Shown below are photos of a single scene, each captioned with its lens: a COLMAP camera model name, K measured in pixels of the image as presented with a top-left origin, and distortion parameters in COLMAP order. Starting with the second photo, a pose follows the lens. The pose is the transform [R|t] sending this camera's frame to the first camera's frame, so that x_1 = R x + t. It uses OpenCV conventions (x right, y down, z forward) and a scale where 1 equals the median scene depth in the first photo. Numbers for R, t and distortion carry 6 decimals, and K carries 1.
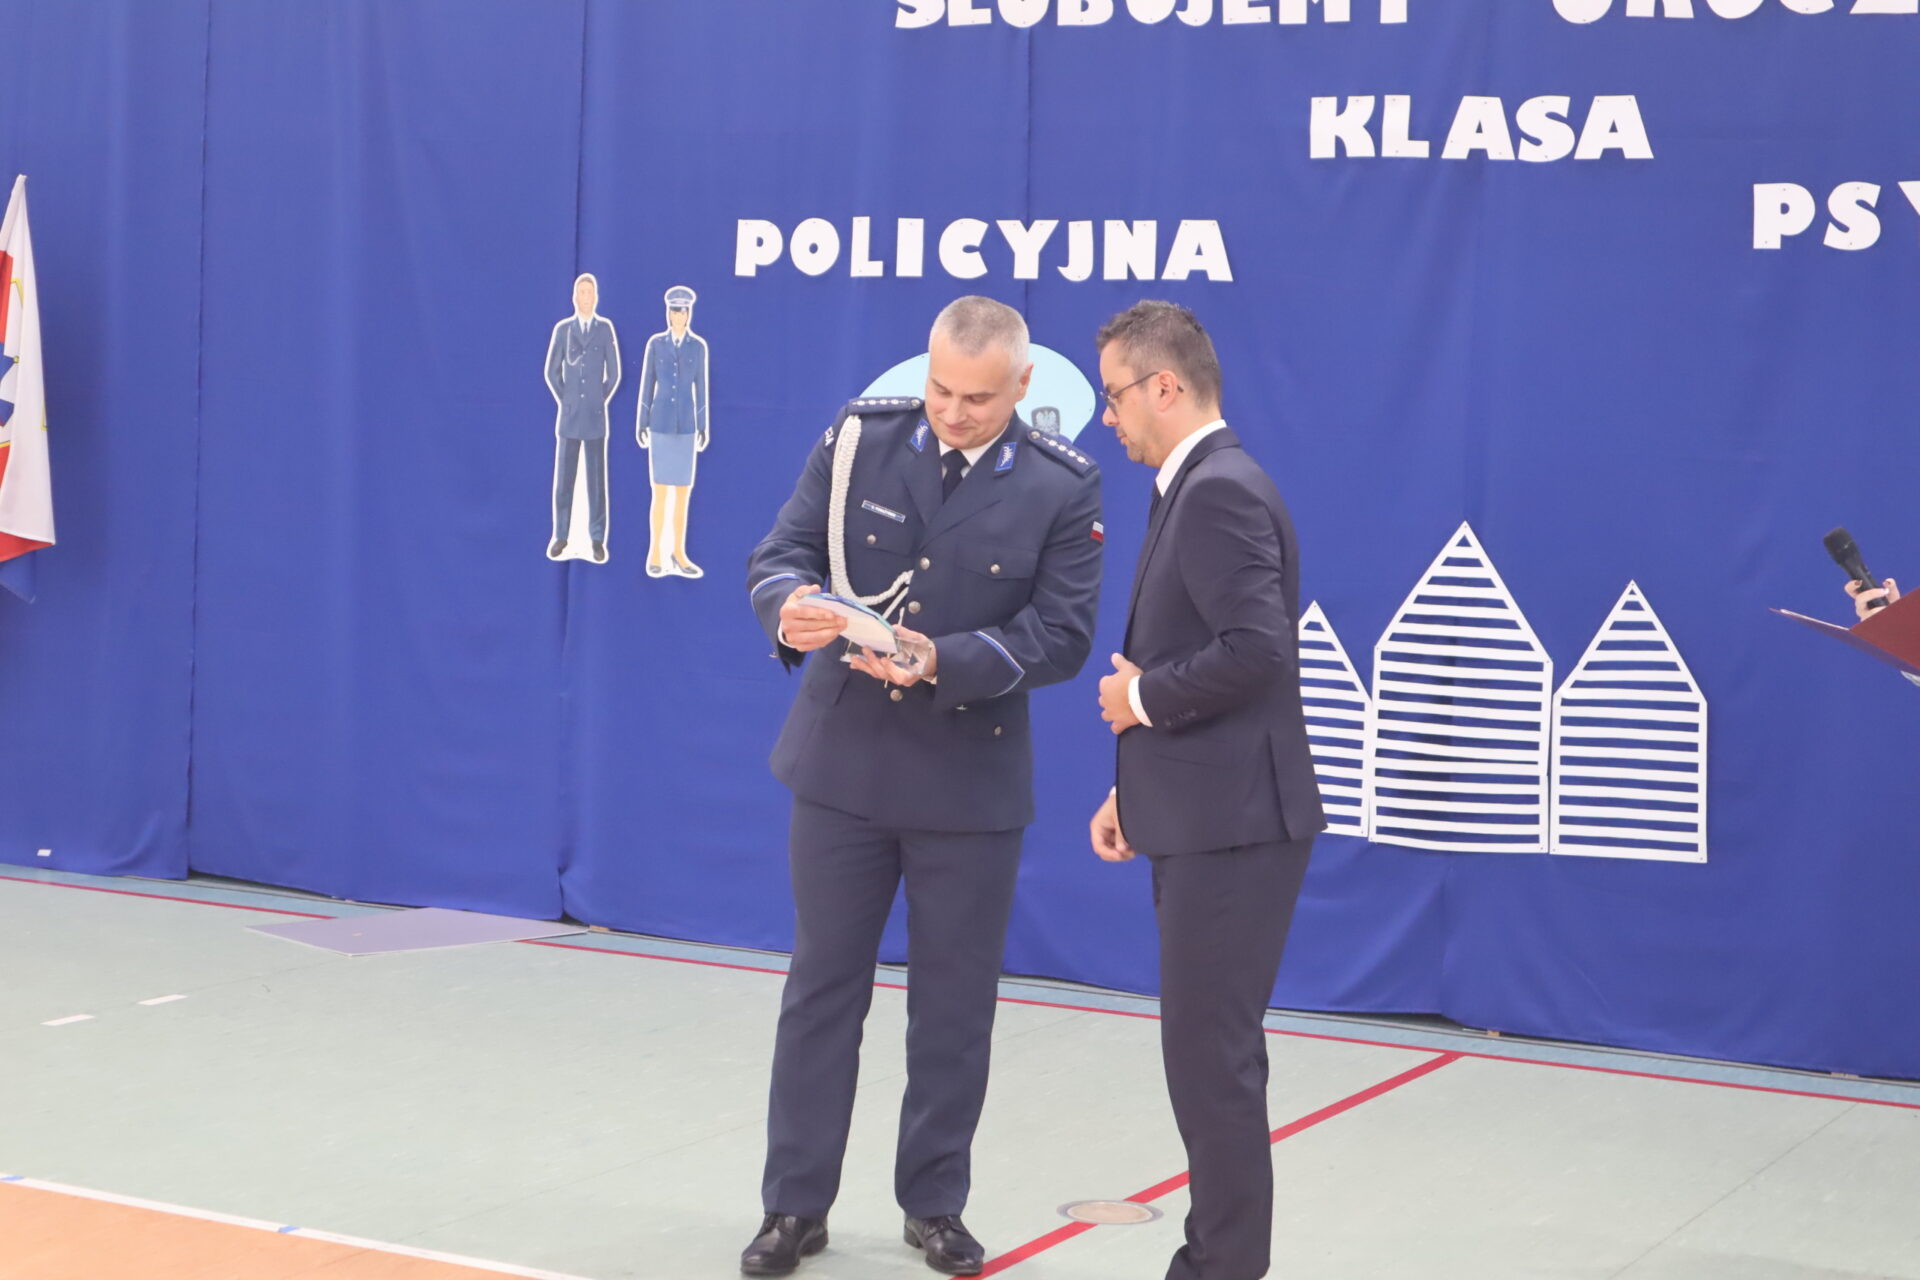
lens RADIAL K [[3496.8, 0, 959.5], [0, 3496.8, 626.1], [0, 0, 1]] dist [-0.073874, 0.000000]
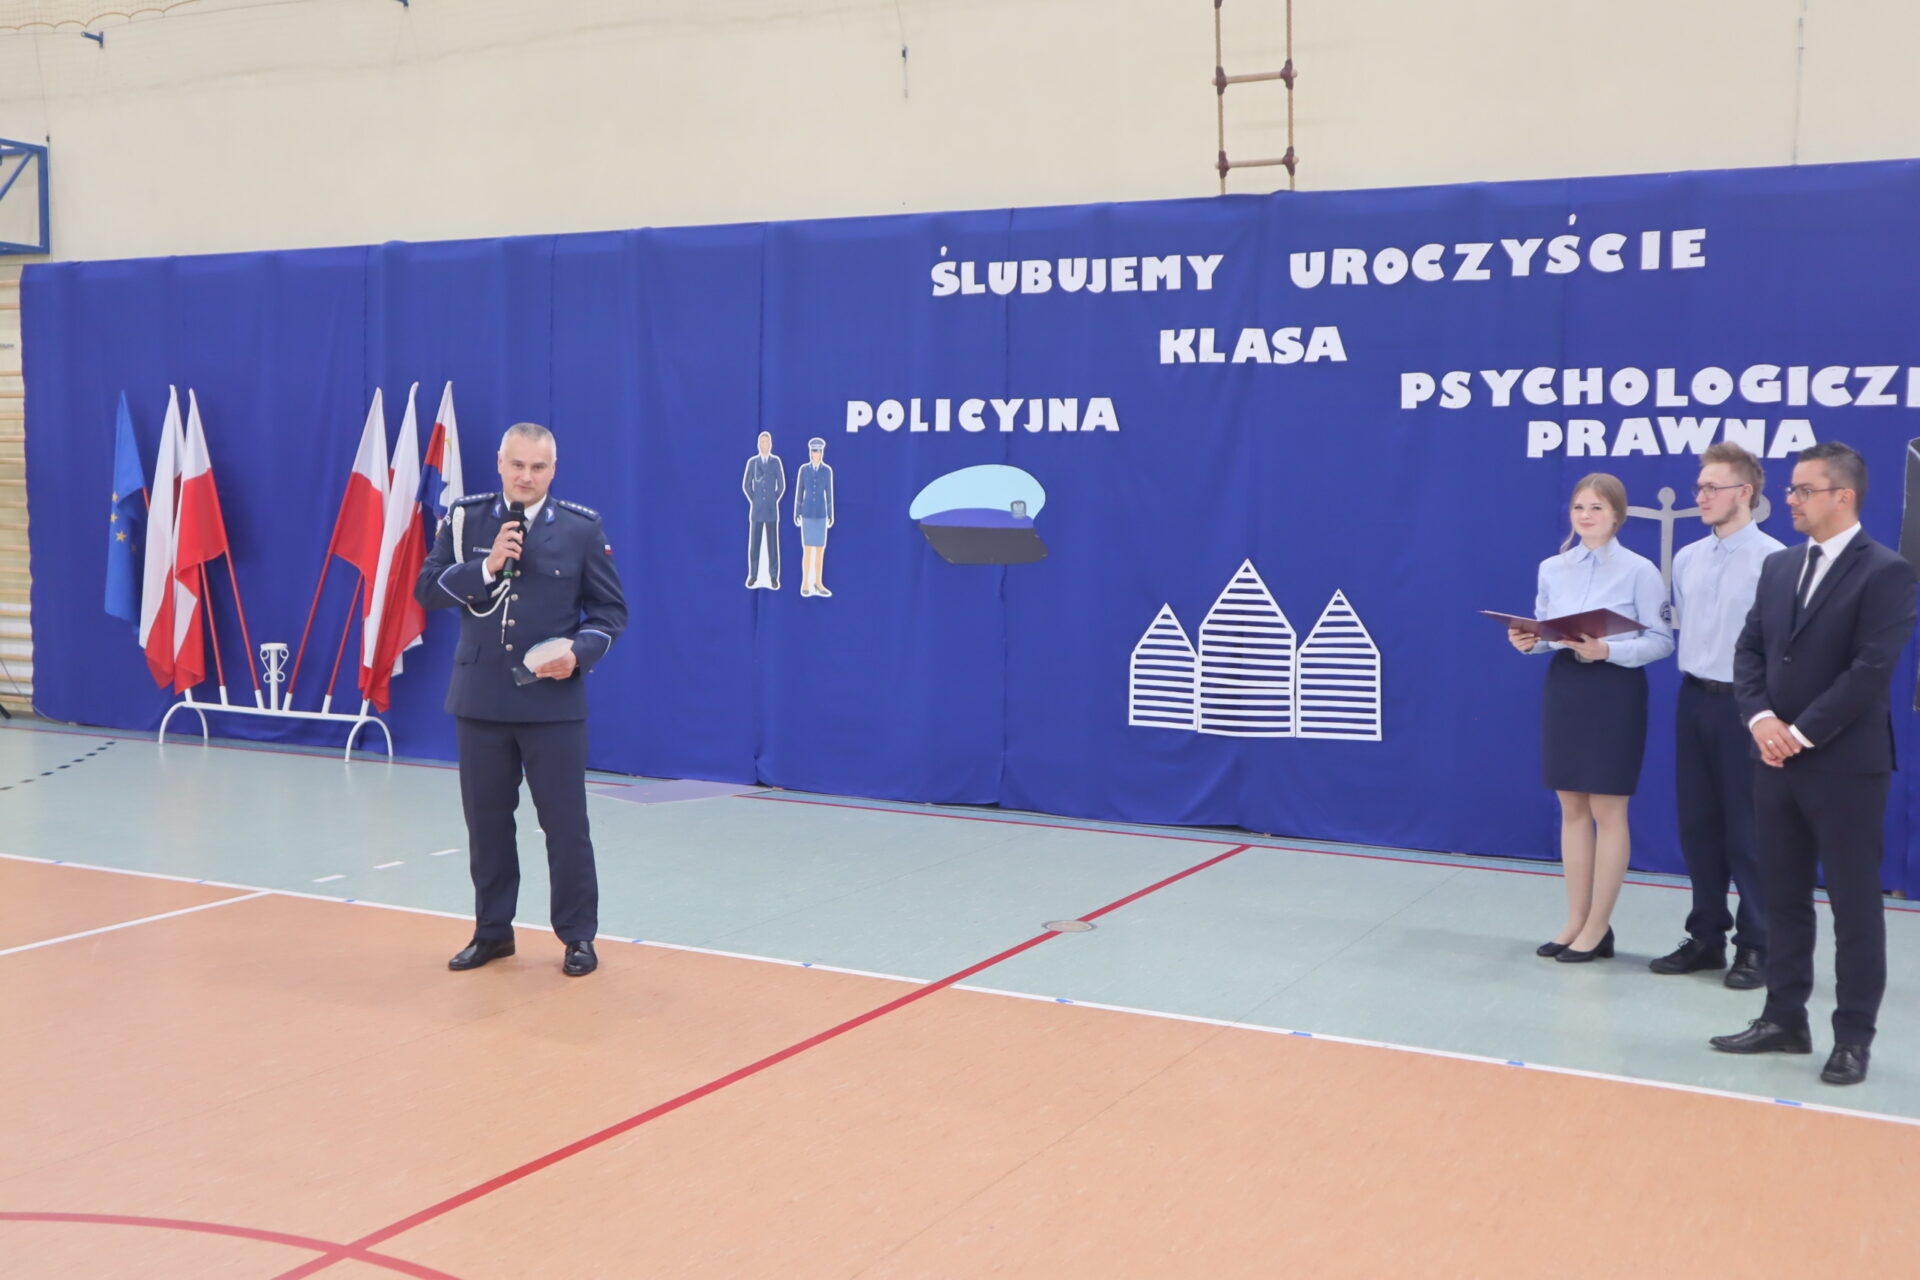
lens RADIAL K [[2026.8, 0, 953.9], [0, 2026.8, 632.2], [0, 0, 1]] dist [0.004831, 0.000000]
pose [[0.999849, -0.016515, 0.005433, -0.016895], [0.016502, 0.999861, 0.002378, 0.003778], [-0.005472, -0.002288, 0.999982, -0.073208]]
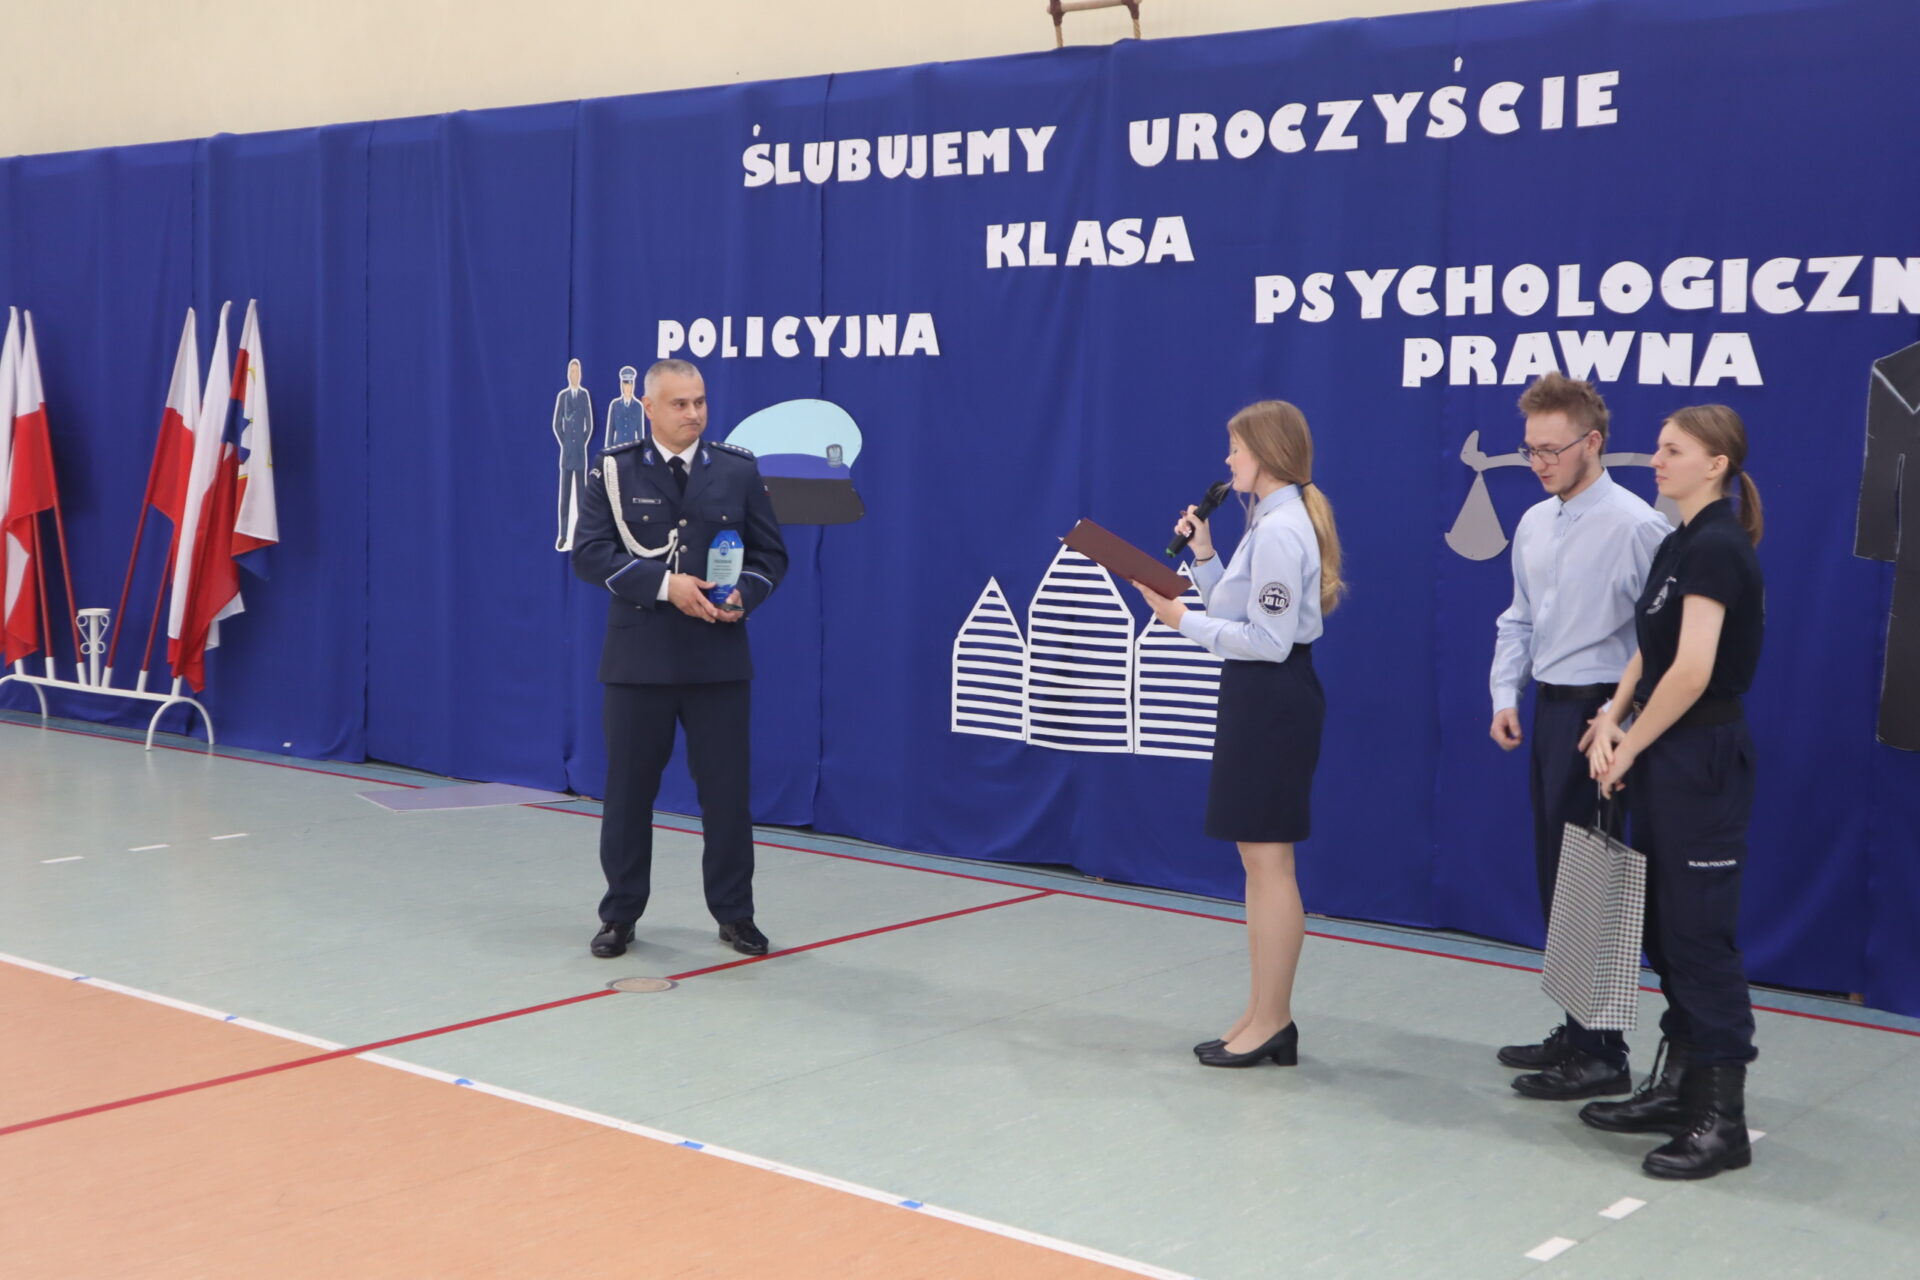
lens RADIAL K [[2412.4, 0, 923.3], [0, 2412.4, 623.4], [0, 0, 1]] dist [0.026202, 0.000000]
pose [[0.980746, 0.003860, -0.195250, 0.268657], [-0.003096, 0.999986, 0.004214, 0.008116], [0.195263, -0.003529, 0.980745, 0.019164]]
